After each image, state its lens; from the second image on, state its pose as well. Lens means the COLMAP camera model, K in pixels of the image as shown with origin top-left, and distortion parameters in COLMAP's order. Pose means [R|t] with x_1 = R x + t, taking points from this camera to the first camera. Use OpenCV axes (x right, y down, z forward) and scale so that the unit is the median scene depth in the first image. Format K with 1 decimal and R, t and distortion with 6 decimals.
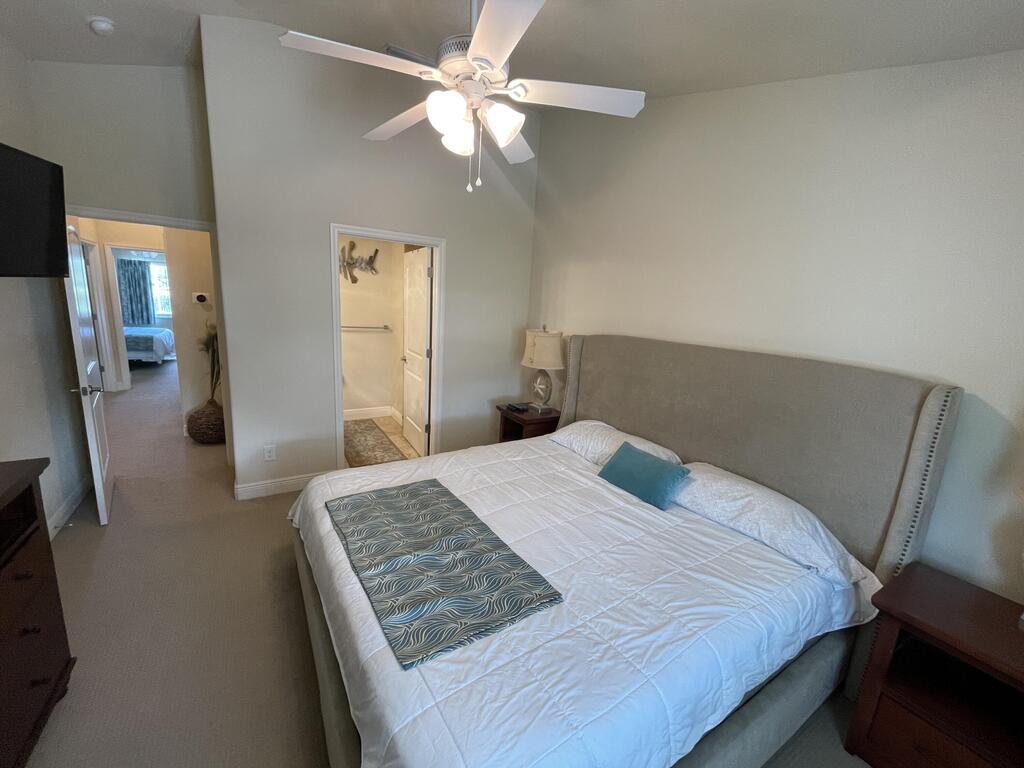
lens RADIAL K [[410.7, 0, 505.1], [0, 410.7, 384.9], [0, 0, 1]] dist [-0.000684, 0.000341]
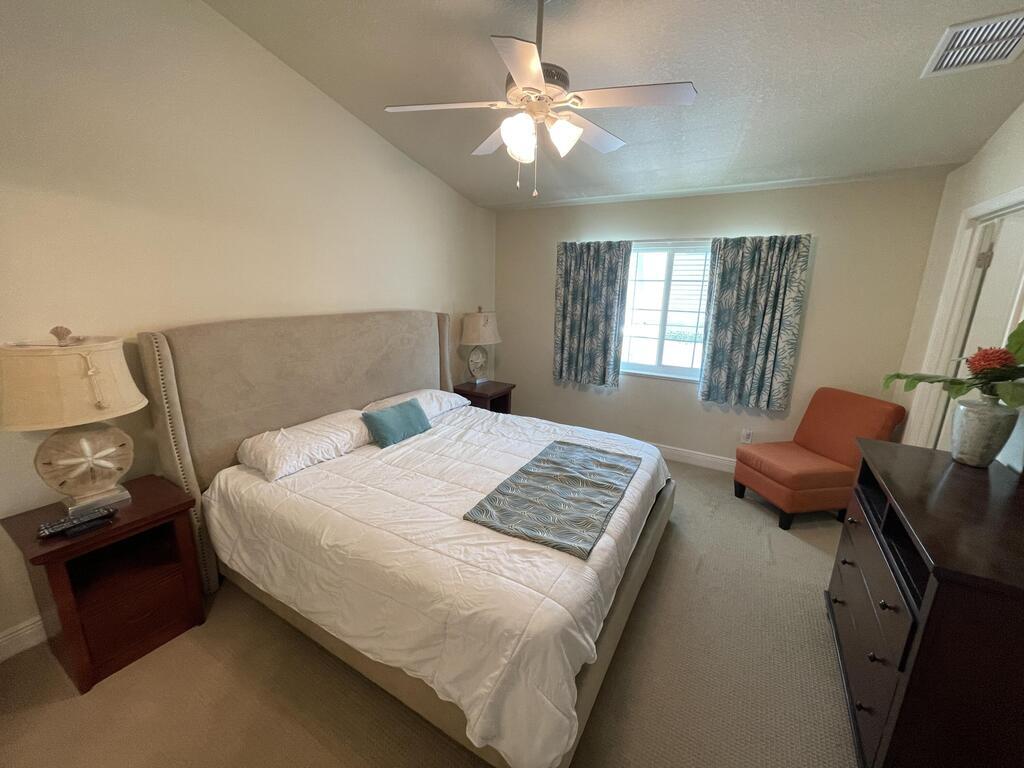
lens RADIAL K [[410.7, 0, 505.1], [0, 410.7, 384.9], [0, 0, 1]] dist [-0.000684, 0.000341]
pose [[-0.465360, -0.270310, 0.842836, -0.828893], [0.126824, 0.922038, 0.365735, -0.298702], [-0.875989, 0.277090, -0.394798, 1.190948]]
